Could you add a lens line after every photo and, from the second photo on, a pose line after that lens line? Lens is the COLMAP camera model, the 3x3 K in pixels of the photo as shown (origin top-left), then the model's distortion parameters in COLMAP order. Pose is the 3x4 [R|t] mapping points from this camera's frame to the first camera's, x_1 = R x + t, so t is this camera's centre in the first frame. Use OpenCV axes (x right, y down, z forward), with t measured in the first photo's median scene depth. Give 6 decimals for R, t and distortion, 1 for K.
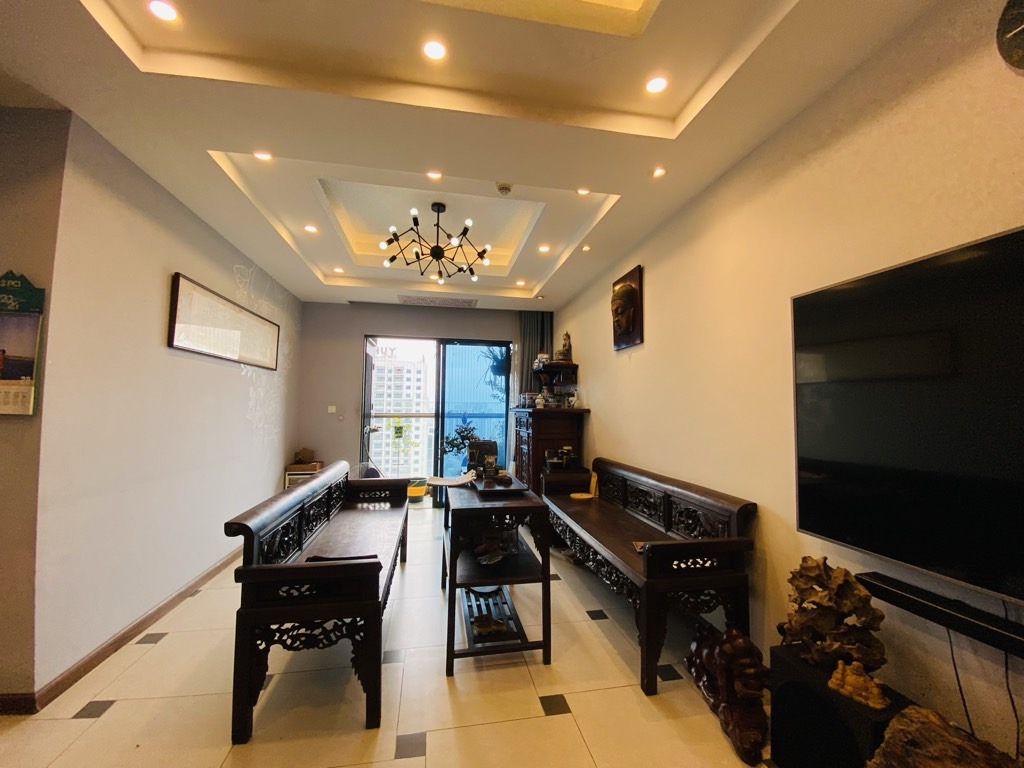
lens RADIAL K [[411.0, 0, 518.2], [0, 411.0, 384.4], [0, 0, 1]] dist [0.028713, -0.025383]
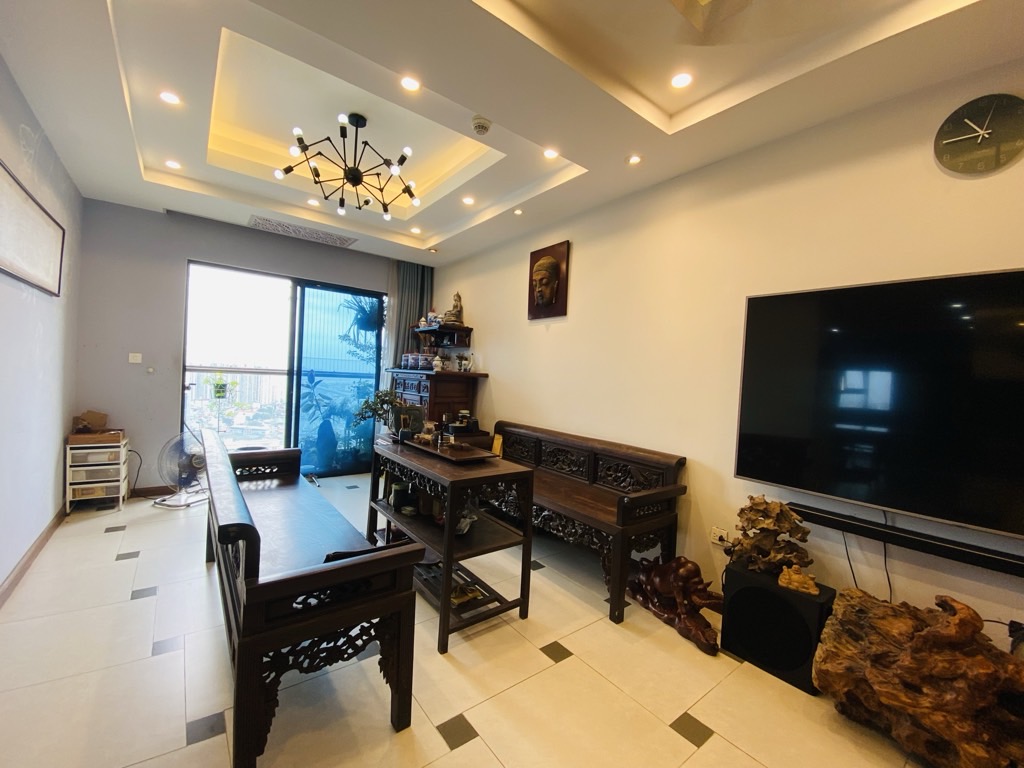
lens RADIAL K [[411.0, 0, 518.2], [0, 411.0, 384.4], [0, 0, 1]] dist [0.028713, -0.025383]
pose [[0.890498, 0.029527, 0.454029, -0.266870], [-0.072009, 0.994461, 0.076562, 0.004373], [-0.449253, -0.100873, 0.887692, 0.083851]]
